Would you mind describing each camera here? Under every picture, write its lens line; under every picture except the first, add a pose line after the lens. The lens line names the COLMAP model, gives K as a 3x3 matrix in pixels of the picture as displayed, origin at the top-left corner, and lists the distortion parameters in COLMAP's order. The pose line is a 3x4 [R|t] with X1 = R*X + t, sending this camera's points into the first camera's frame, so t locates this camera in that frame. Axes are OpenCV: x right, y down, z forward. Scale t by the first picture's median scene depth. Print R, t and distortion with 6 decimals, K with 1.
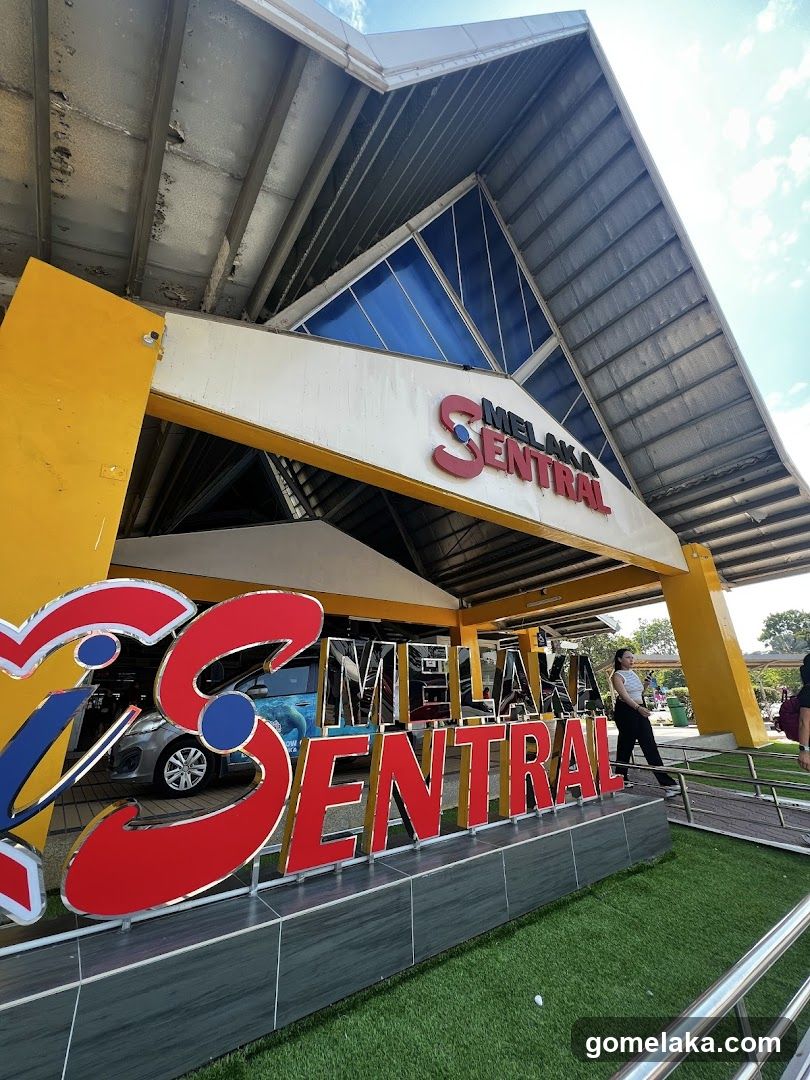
lens RADIAL K [[428.7, 0, 403.9], [0, 428.7, 525.9], [0, 0, 1]] dist [0.001540, 0.000159]
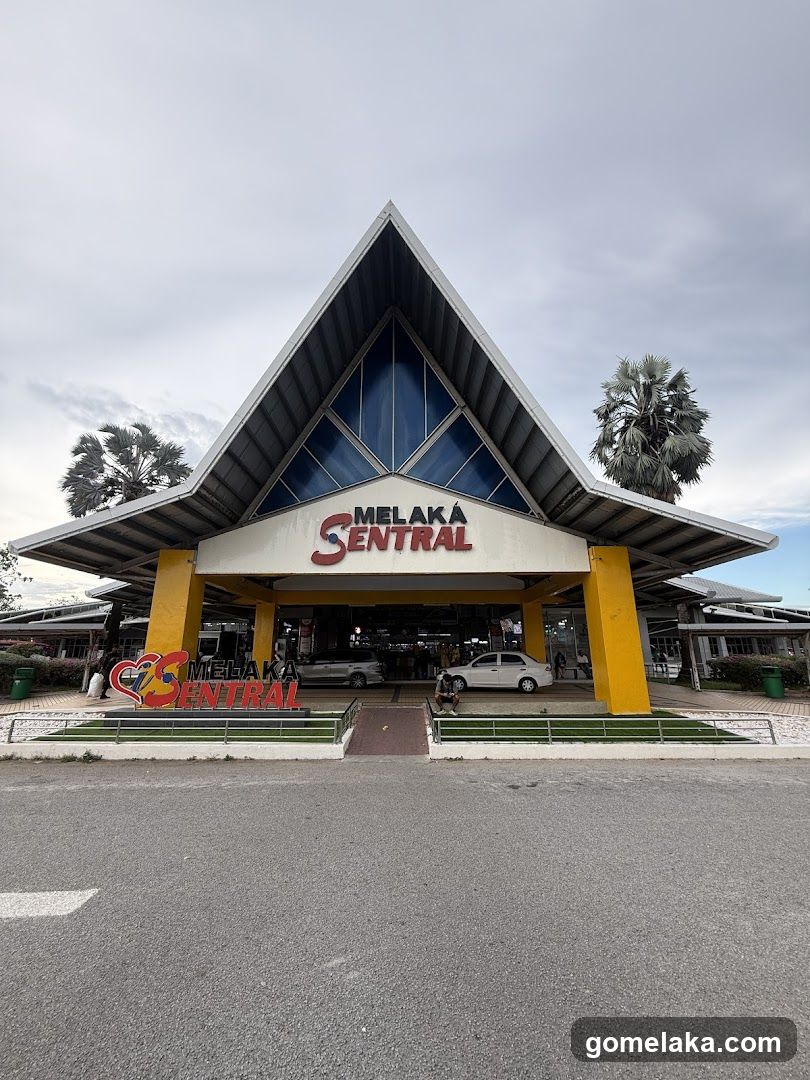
lens RADIAL K [[401.4, 0, 405.0], [0, 401.4, 540.0], [0, 0, 1]] dist [0.000085, 0.000007]
pose [[0.815205, -0.130856, -0.564196, 1.365972], [0.204921, 0.976297, 0.069654, -0.256559], [0.541709, -0.172398, 0.822697, -0.317271]]
